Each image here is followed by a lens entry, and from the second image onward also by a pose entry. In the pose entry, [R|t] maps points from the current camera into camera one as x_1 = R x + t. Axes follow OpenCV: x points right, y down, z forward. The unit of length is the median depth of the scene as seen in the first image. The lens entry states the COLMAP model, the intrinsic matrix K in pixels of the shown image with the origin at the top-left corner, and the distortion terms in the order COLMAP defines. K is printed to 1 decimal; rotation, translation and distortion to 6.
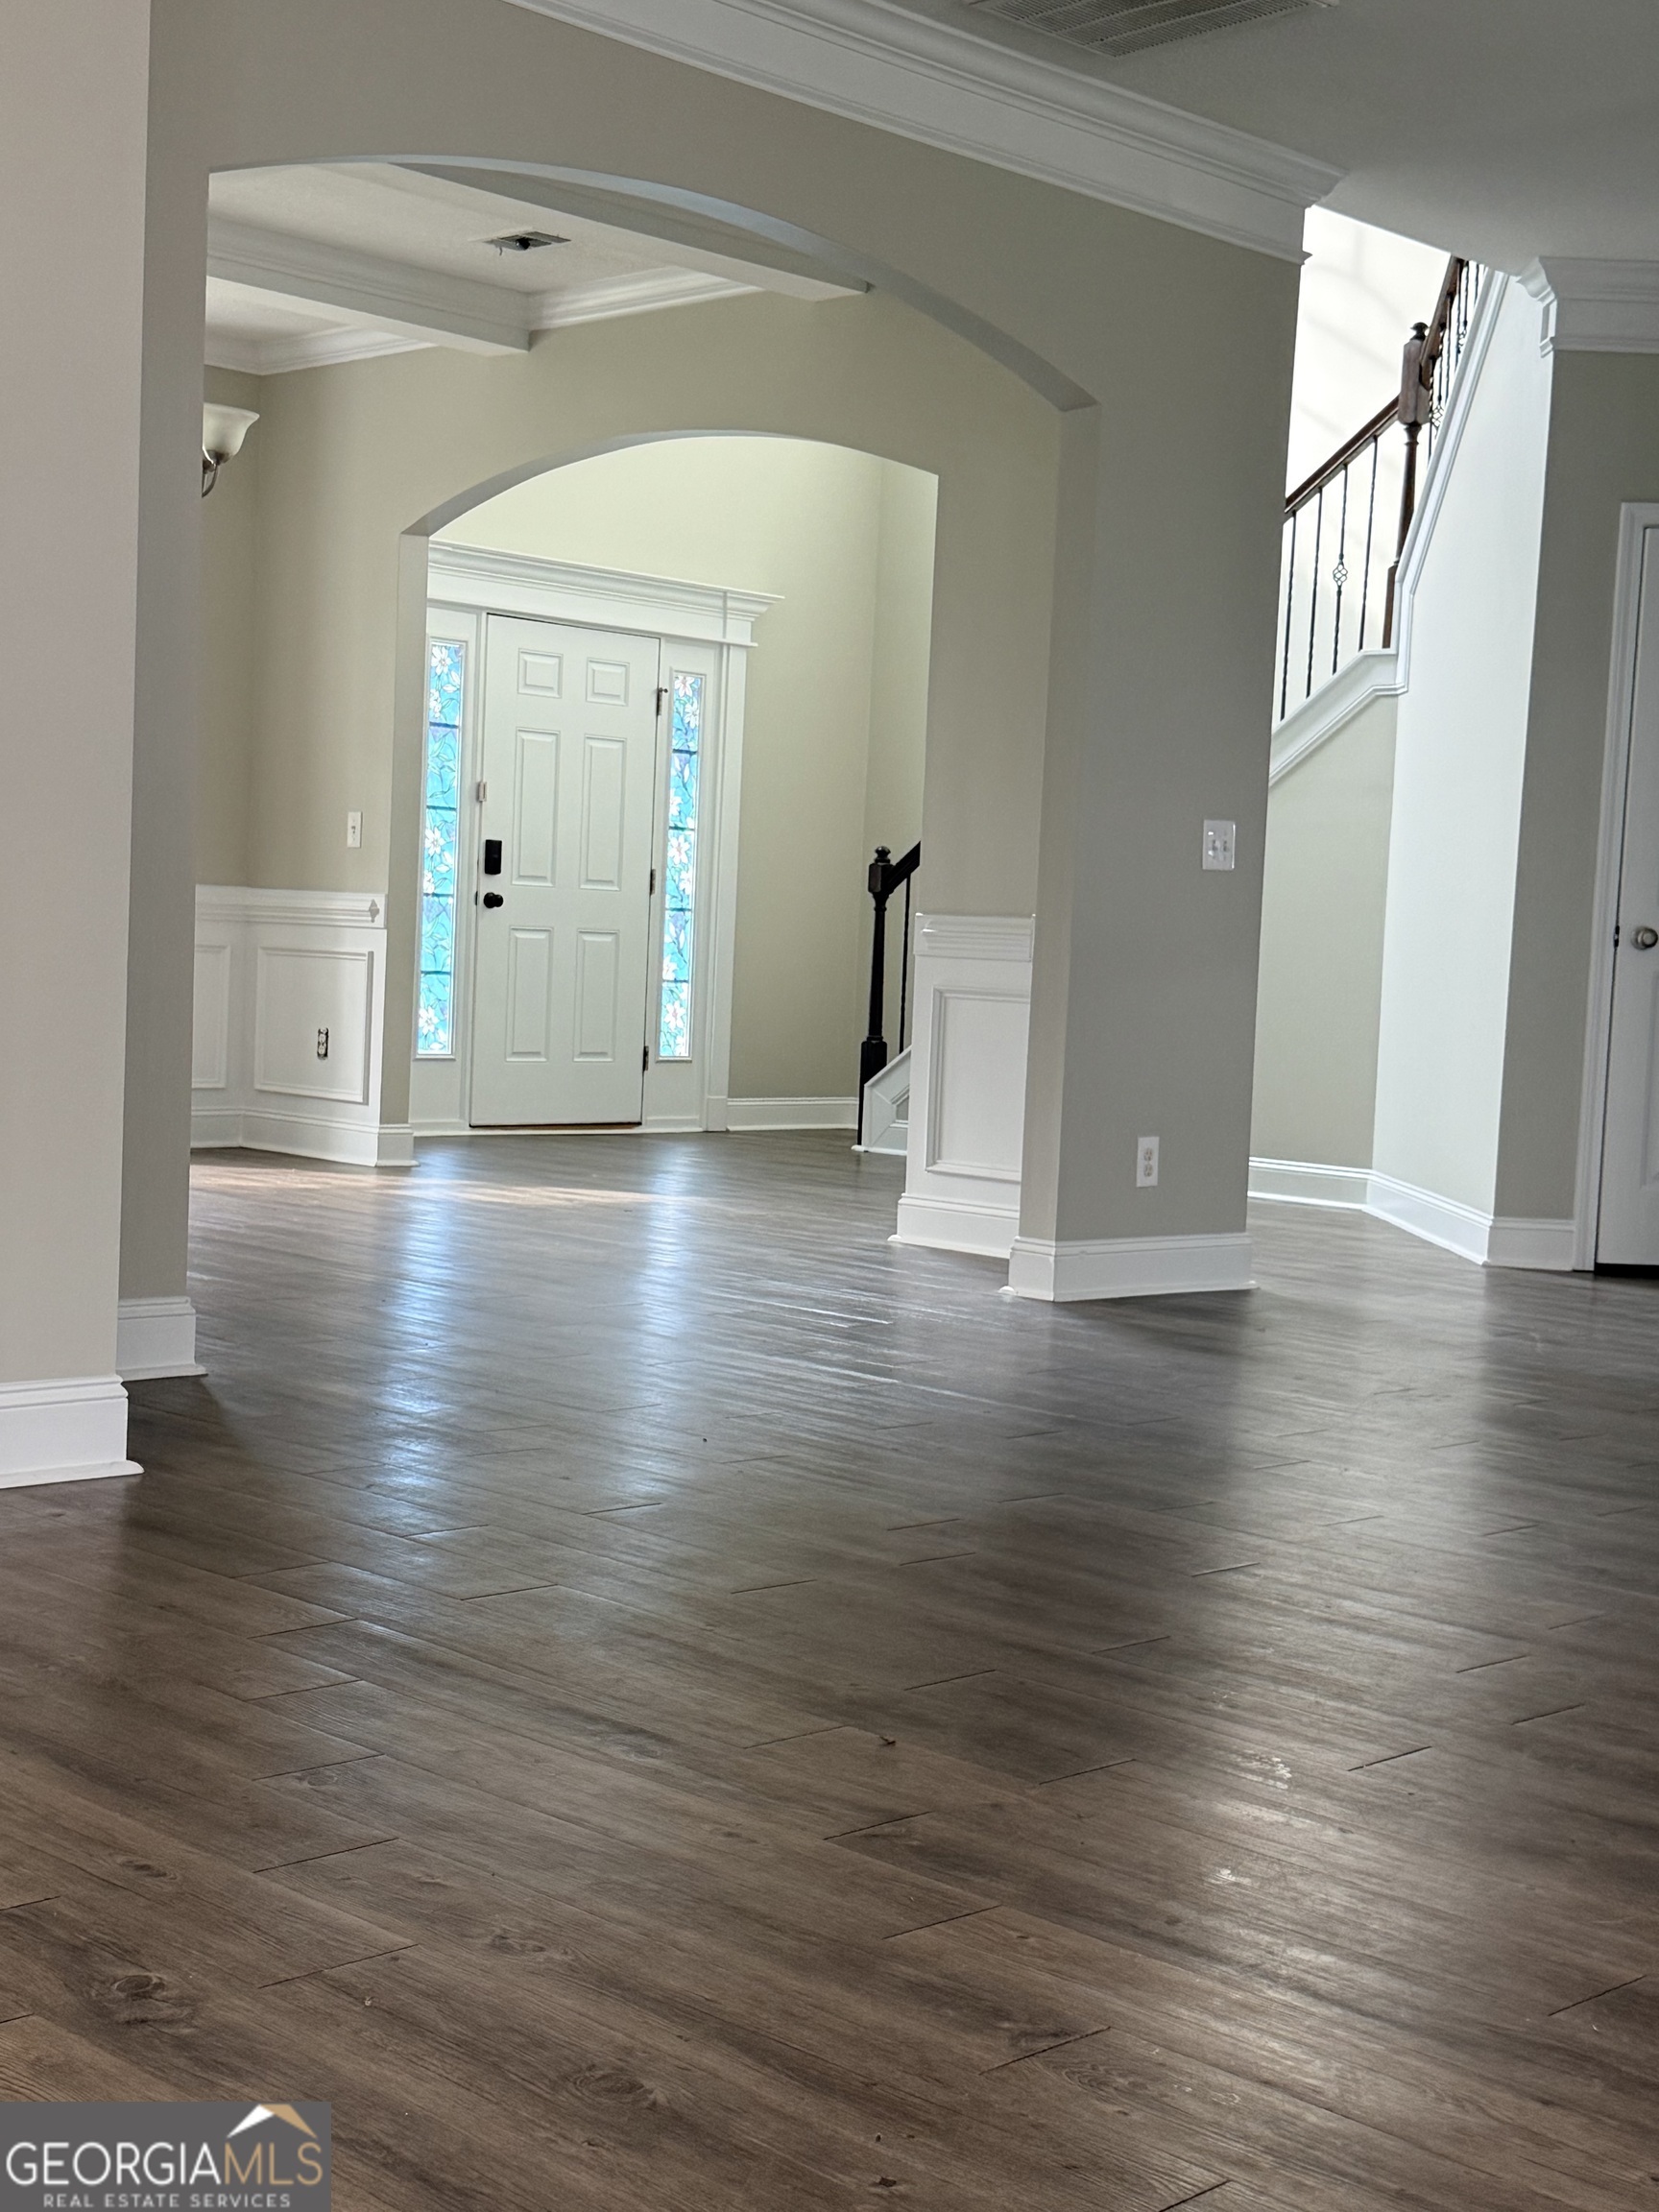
lens RADIAL K [[2935.1, 0, 829.5], [0, 2935.1, 1106.0], [0, 0, 1]] dist [0.201664, -0.372430]
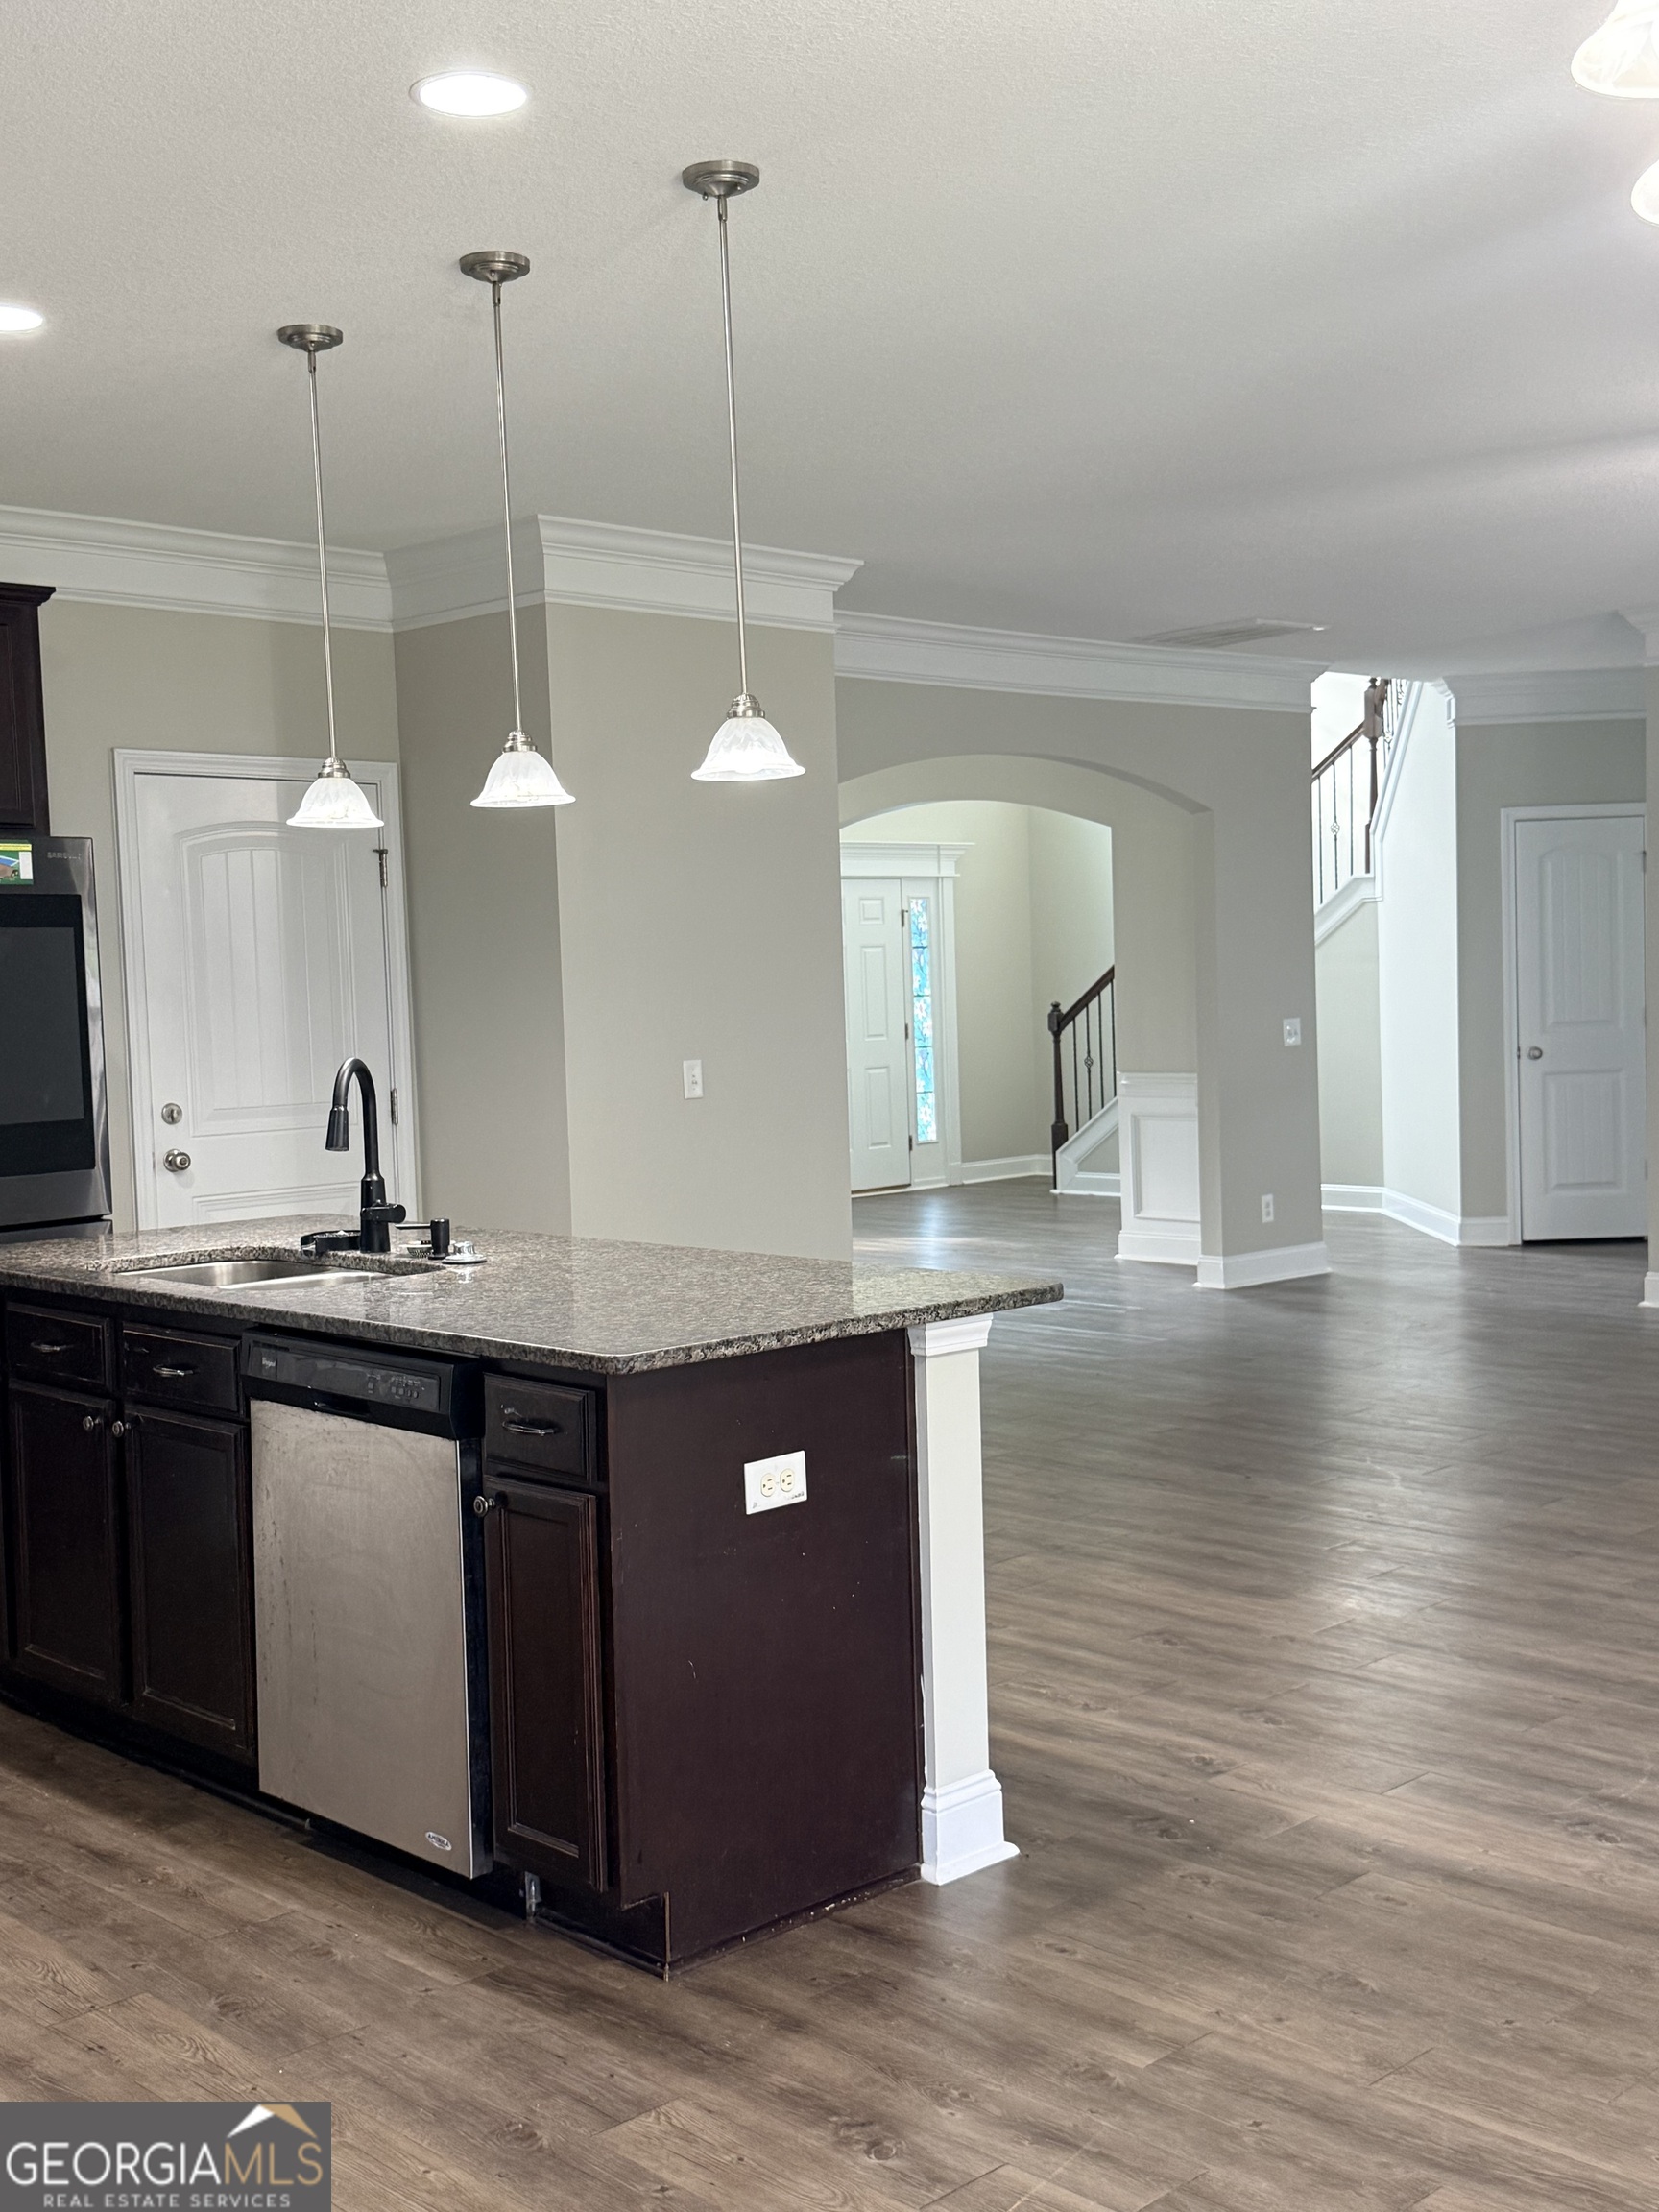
lens RADIAL K [[2429.7, 0, 829.5], [0, 2429.7, 1106.0], [0, 0, 1]] dist [0.217148, -0.493474]
pose [[0.996555, -0.077648, -0.029122, -0.098537], [0.077605, 0.996981, -0.002607, -0.053378], [0.029237, 0.000338, 0.999572, -0.456225]]
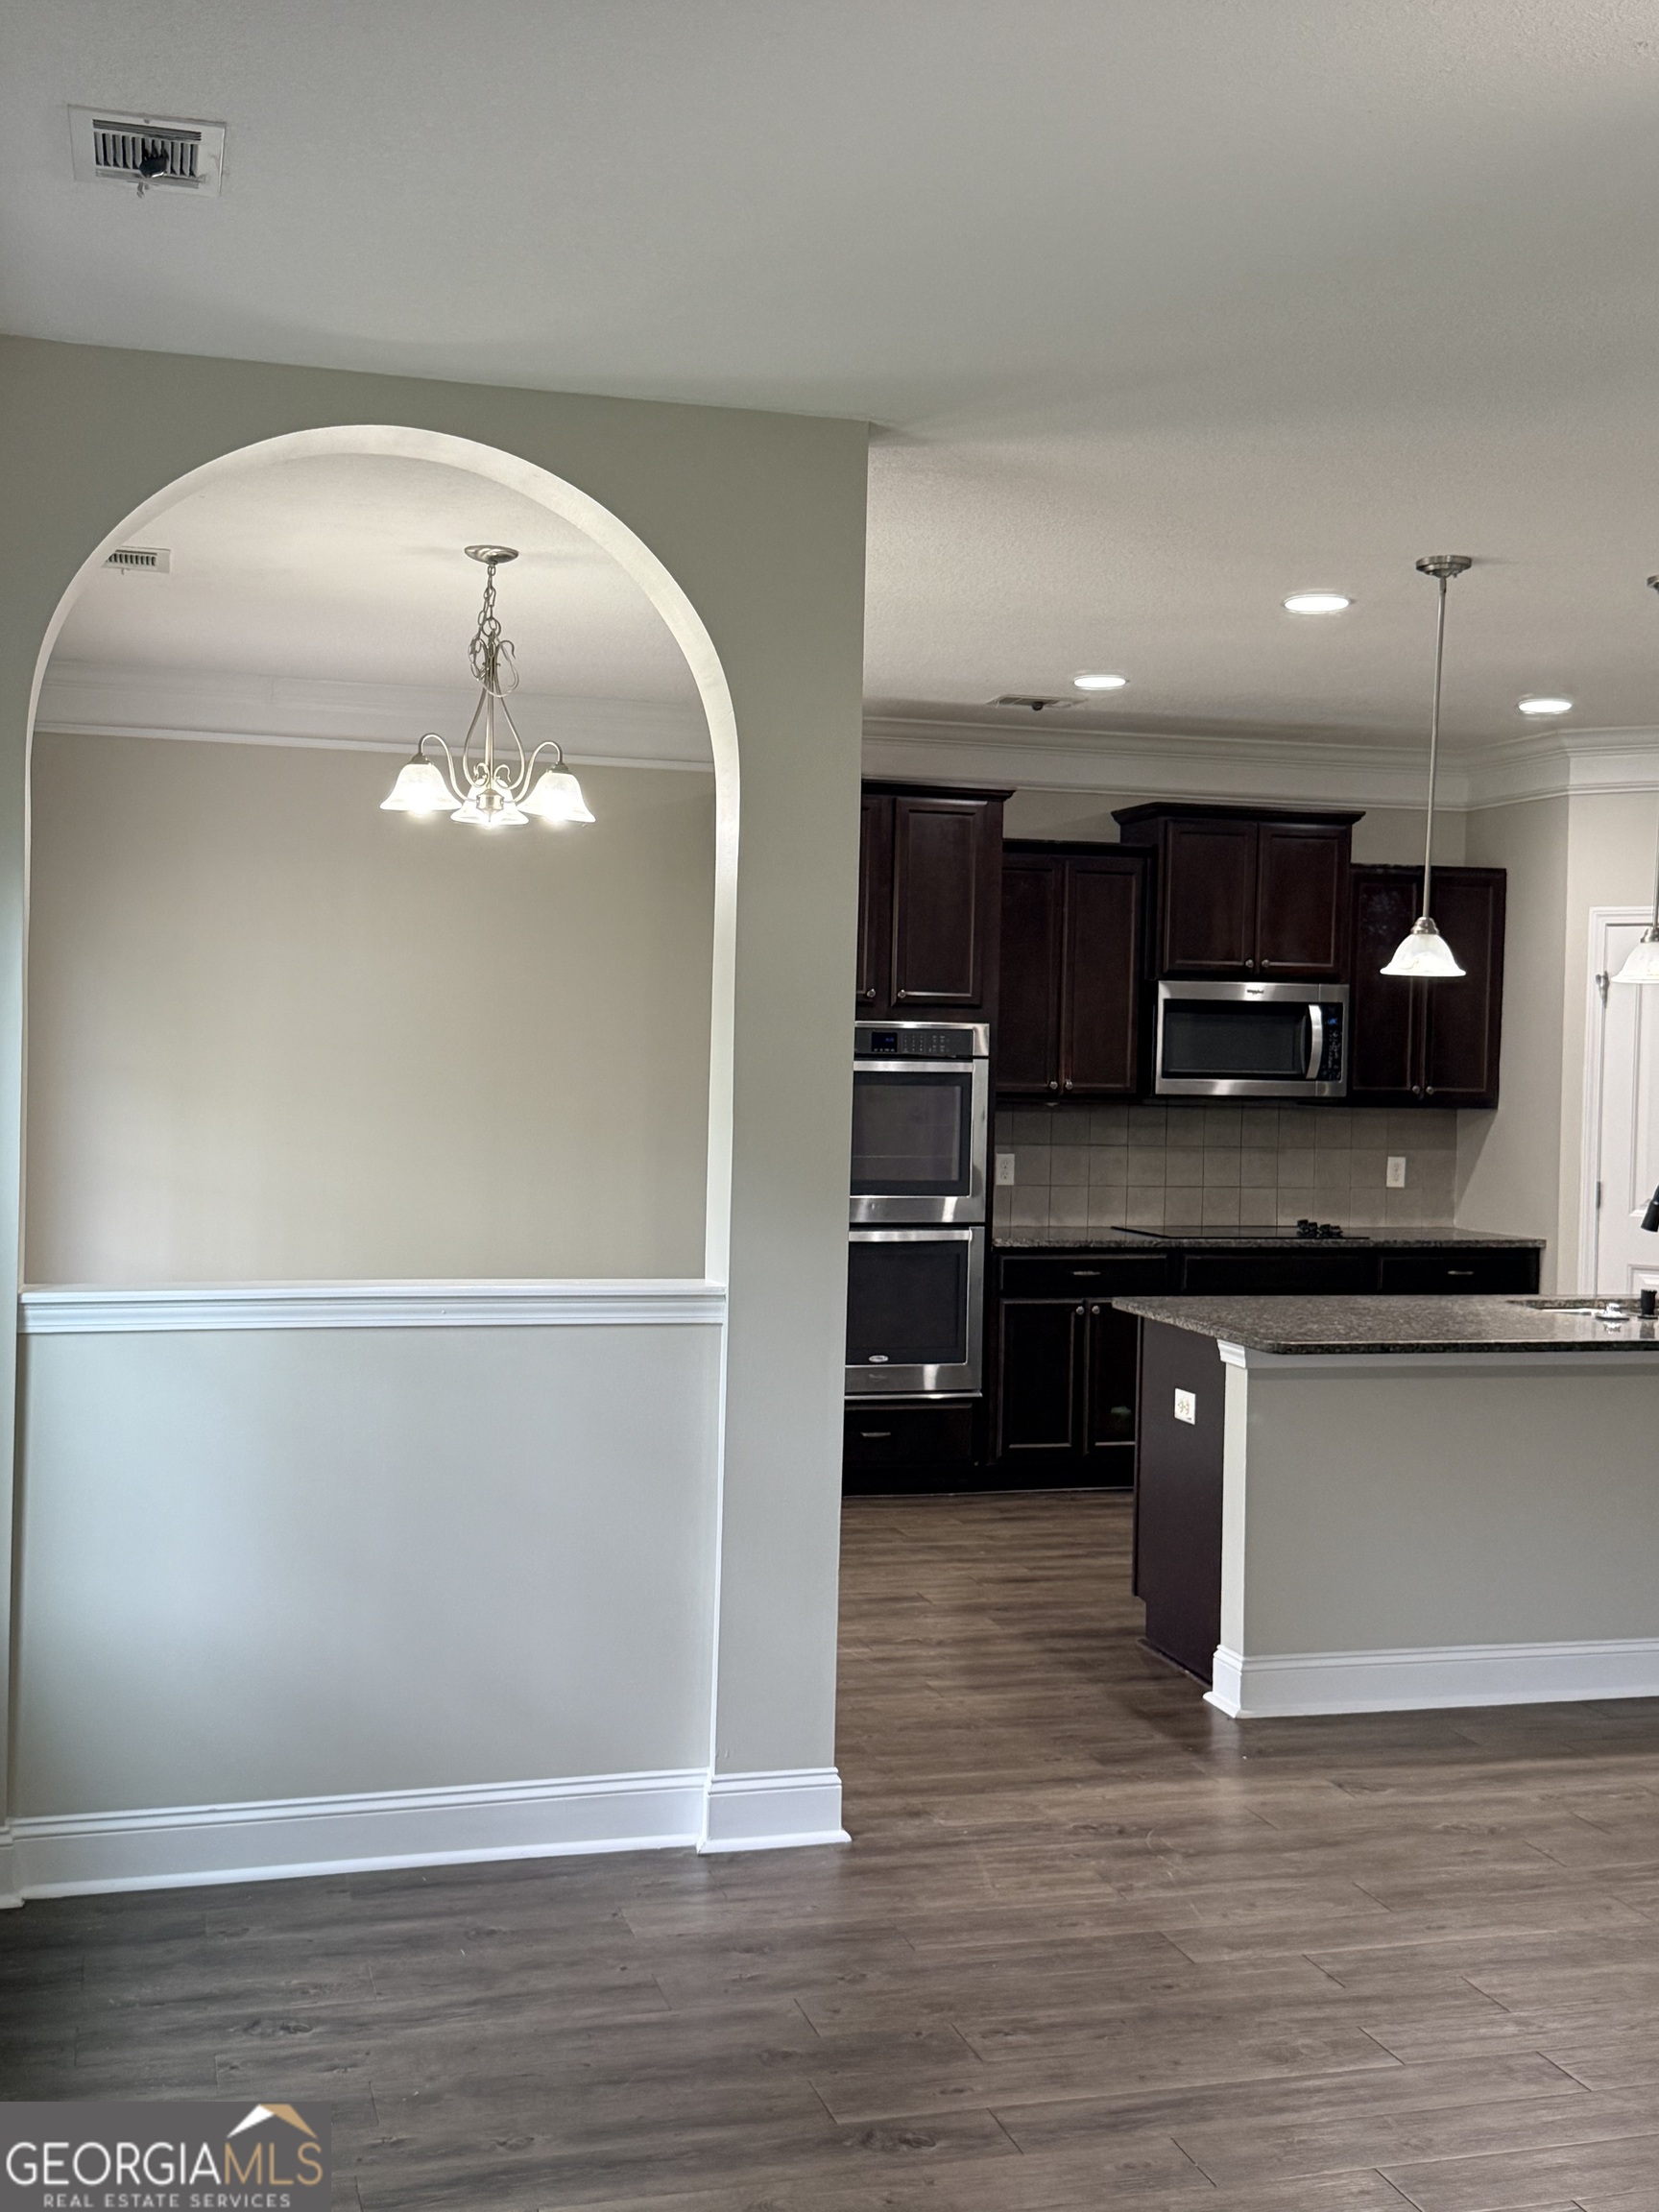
lens RADIAL K [[2431.1, 0, 841.9], [0, 2431.1, 1110.8], [0, 0, 1]] dist [0.194676, -0.490438]
pose [[-0.492442, -0.038020, -0.869515, 0.575139], [-0.095624, 0.995361, 0.010633, -0.074262], [0.865076, 0.088382, -0.493793, 0.253204]]
